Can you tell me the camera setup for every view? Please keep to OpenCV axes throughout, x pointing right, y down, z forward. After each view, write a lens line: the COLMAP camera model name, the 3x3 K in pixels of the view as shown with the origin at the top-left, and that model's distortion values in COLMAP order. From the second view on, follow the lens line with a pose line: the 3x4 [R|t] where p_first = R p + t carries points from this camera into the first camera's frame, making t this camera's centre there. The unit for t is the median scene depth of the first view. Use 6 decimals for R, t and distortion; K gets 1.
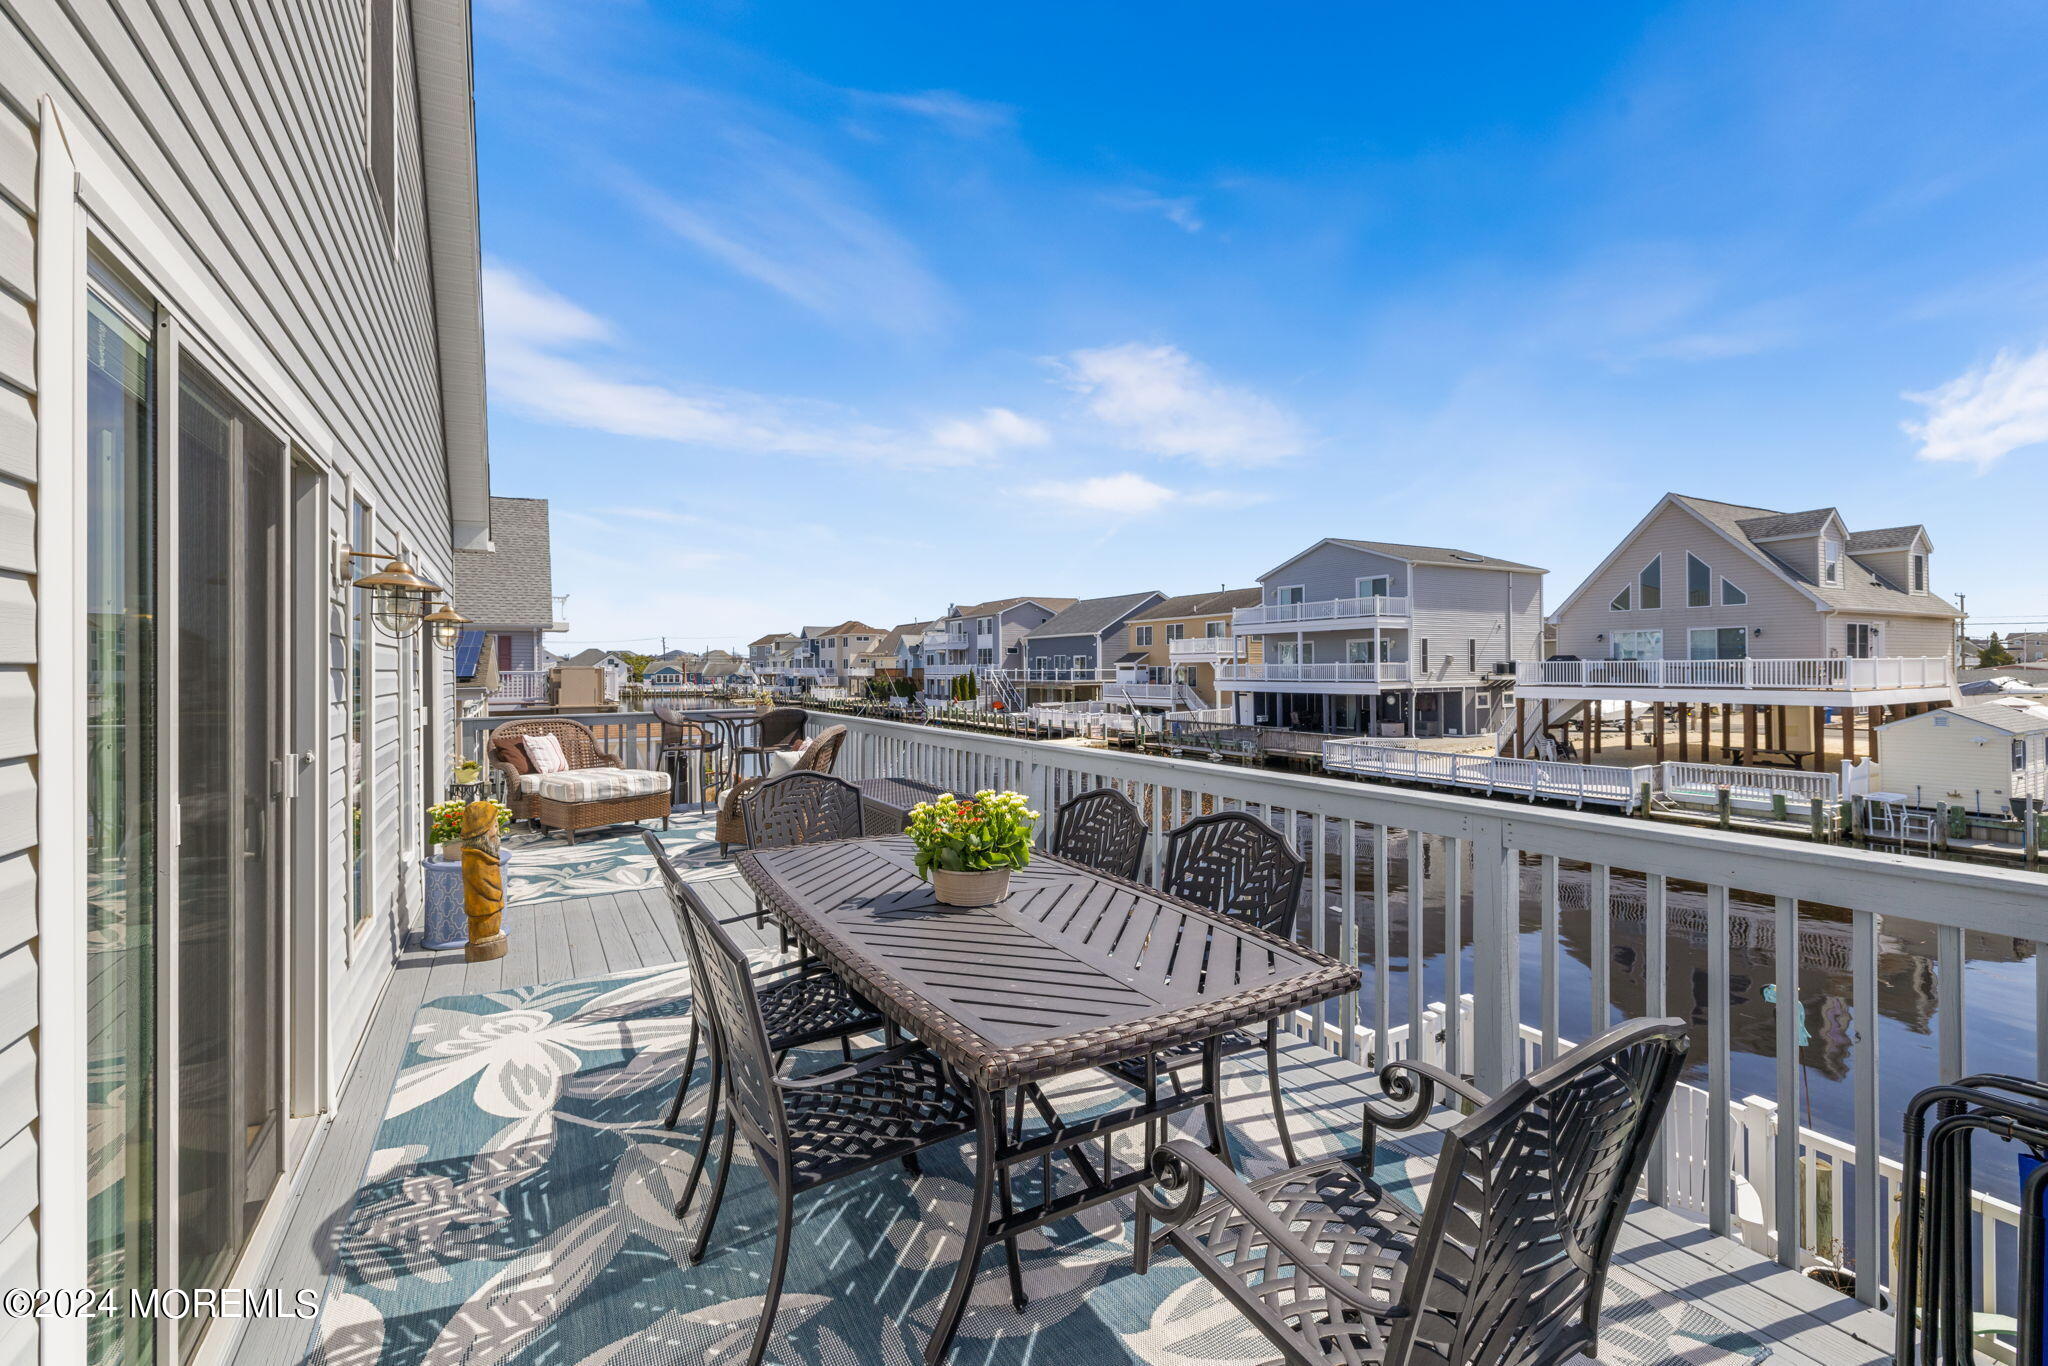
lens RADIAL K [[875.9, 0, 1016.3], [0, 875.9, 662.0], [0, 0, 1]] dist [-0.000198, -0.000351]
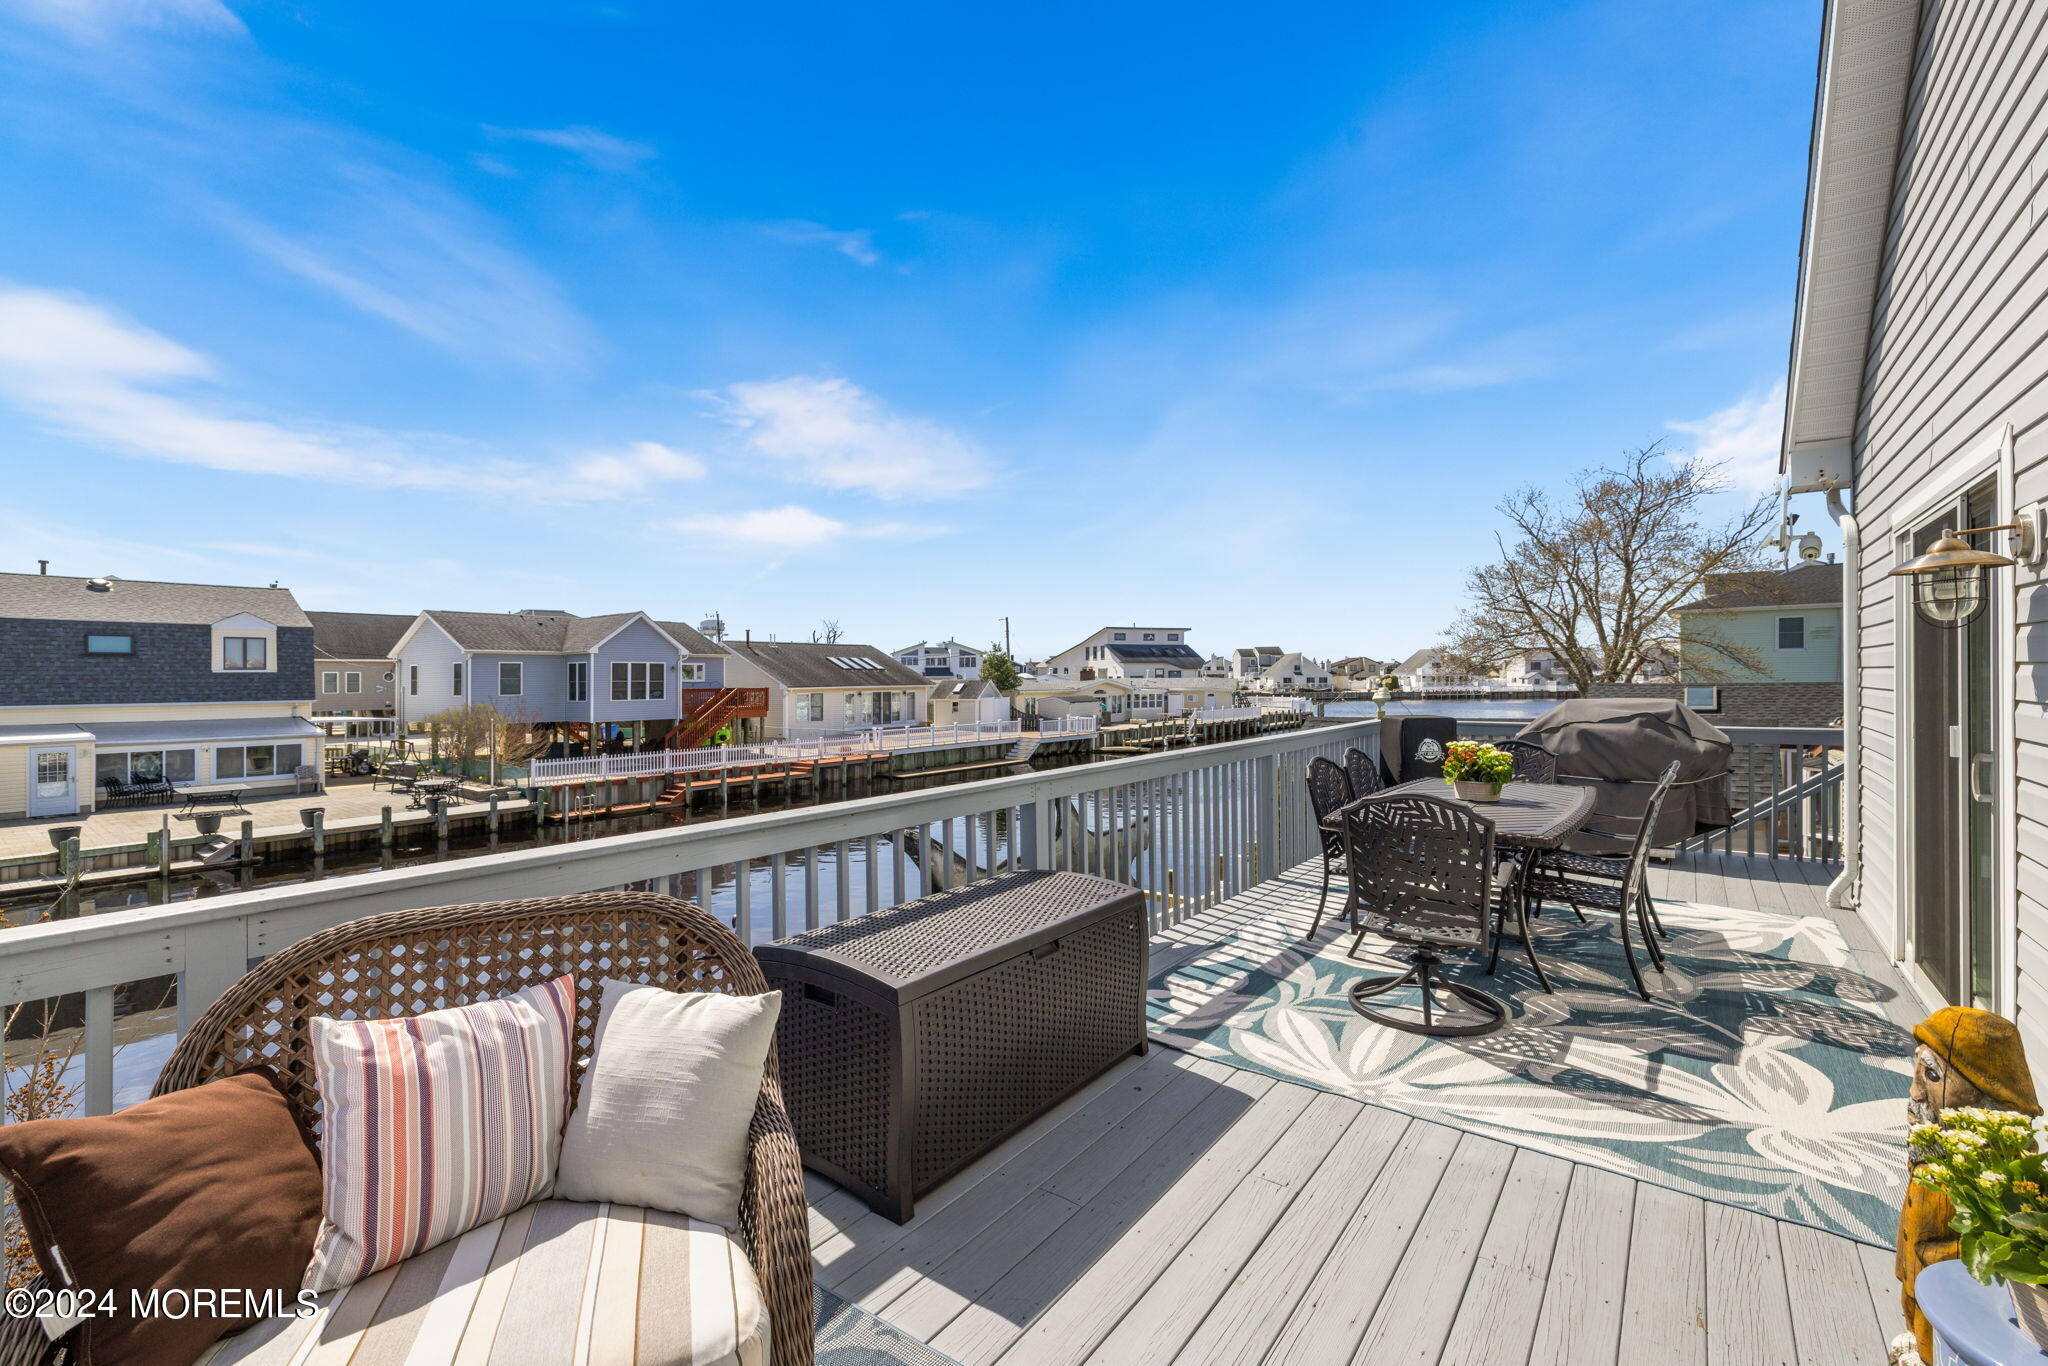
lens RADIAL K [[875.6, 0, 1019.6], [0, 875.6, 676.9], [0, 0, 1]] dist [-0.002130, -0.000343]
pose [[-0.388959, 0.016553, 0.921106, -1.118277], [0.008615, 0.999860, -0.014331, 0.026472], [-0.921215, 0.002362, -0.389048, 2.120271]]
